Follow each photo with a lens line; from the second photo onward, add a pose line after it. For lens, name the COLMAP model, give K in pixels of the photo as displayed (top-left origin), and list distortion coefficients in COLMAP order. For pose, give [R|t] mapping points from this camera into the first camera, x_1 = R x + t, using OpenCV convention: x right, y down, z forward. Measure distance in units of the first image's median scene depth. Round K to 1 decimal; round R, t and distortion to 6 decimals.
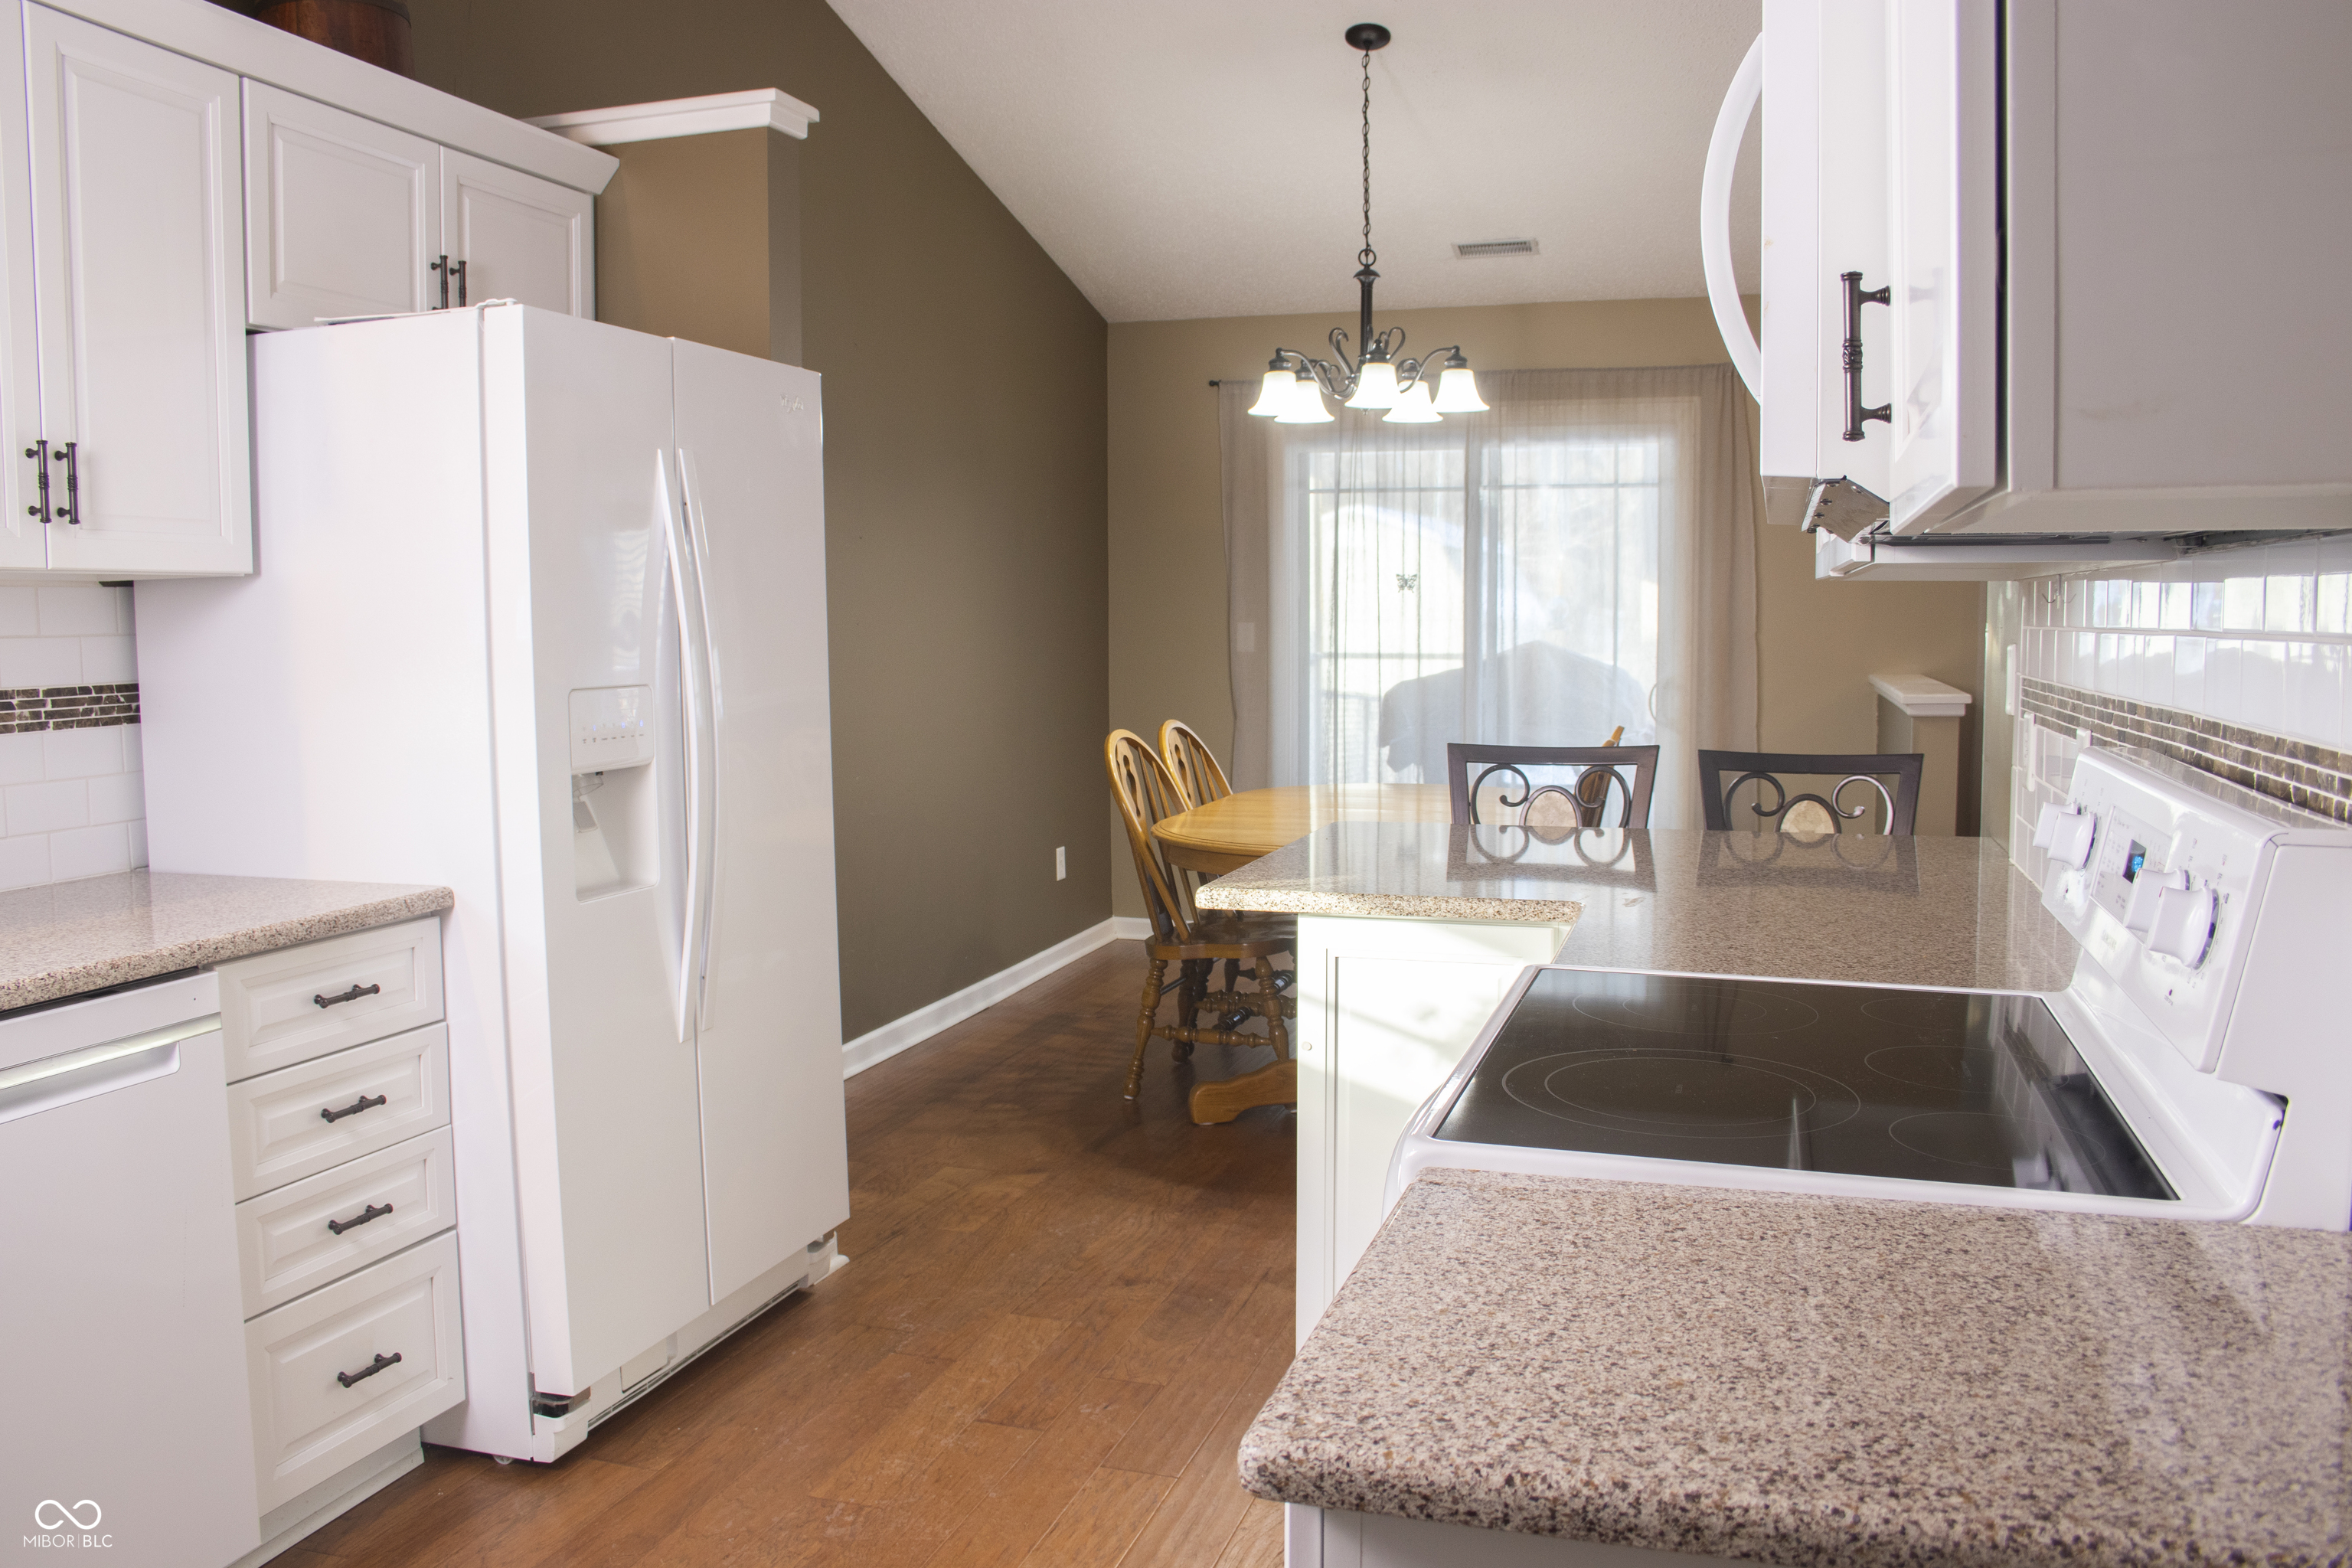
lens RADIAL K [[1932.3, 0, 1176.0], [0, 1932.3, 784.0], [0, 0, 1]] dist [-0.128665, 0.082892]
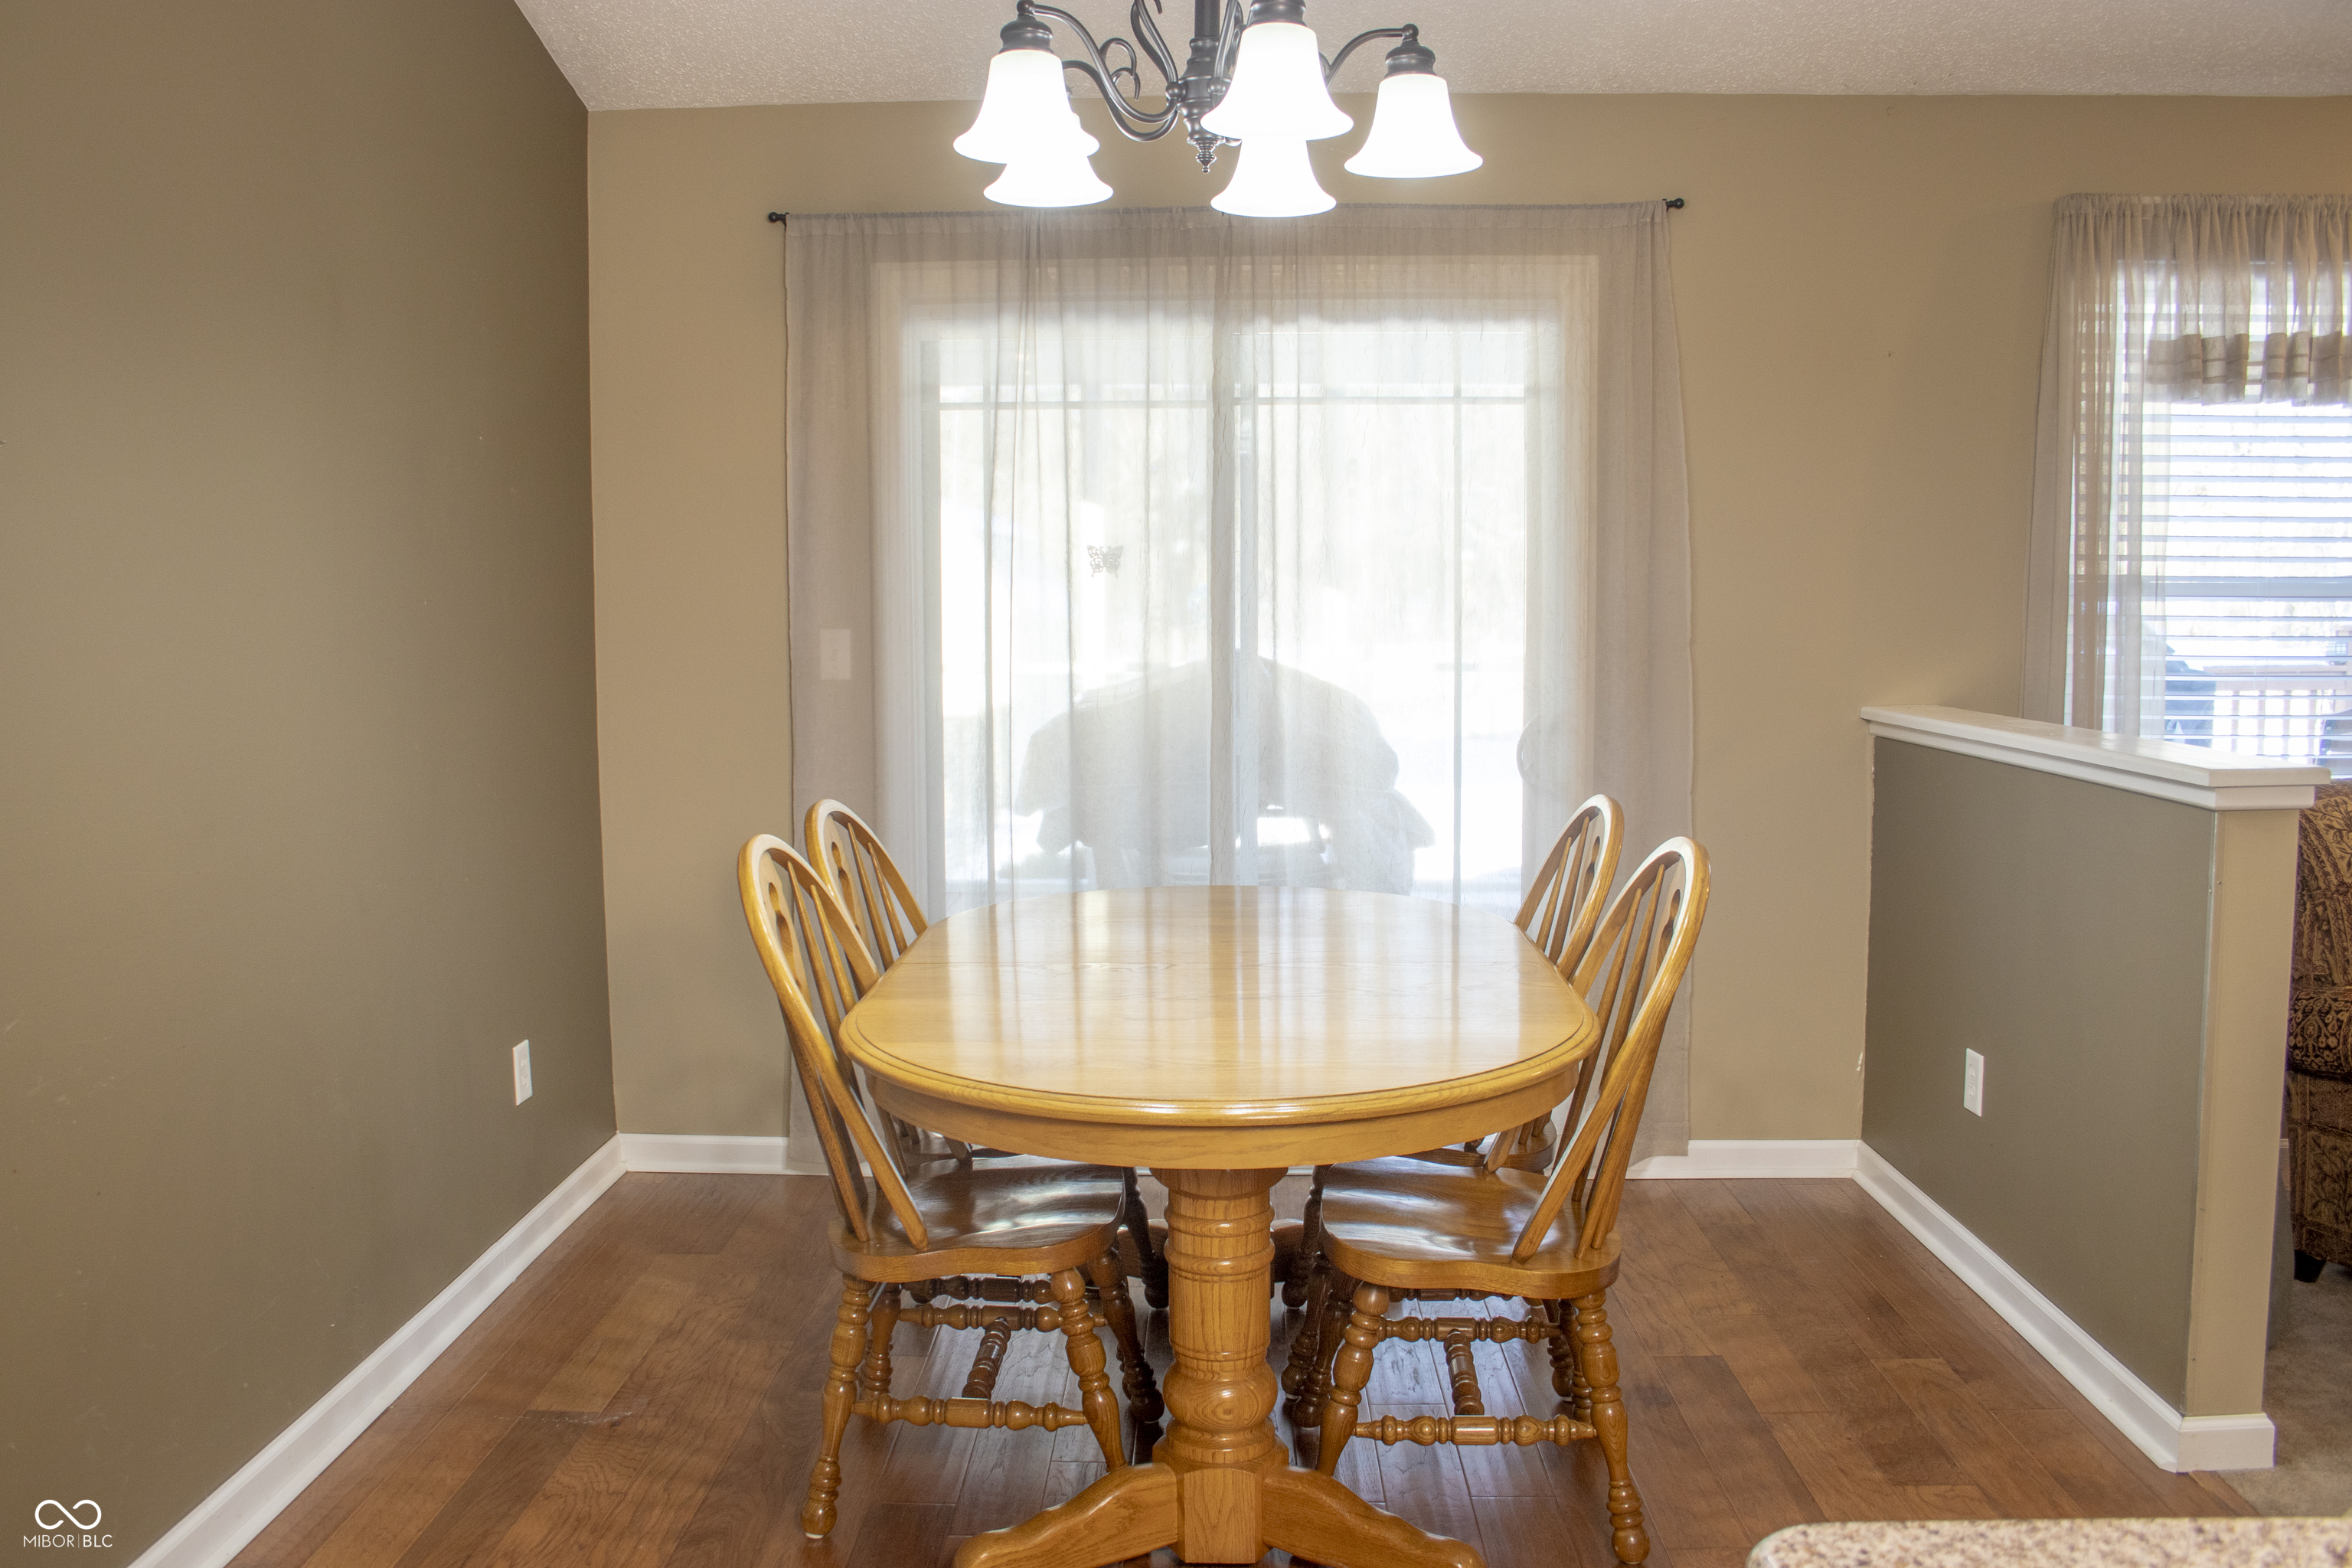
lens RADIAL K [[1932.3, 0, 1176.0], [0, 1932.3, 784.0], [0, 0, 1]] dist [-0.128665, 0.082892]
pose [[0.964874, -0.022503, 0.261748, -0.054306], [0.022141, 0.999745, 0.004335, -0.039785], [-0.261779, 0.001613, 0.965127, 0.425157]]
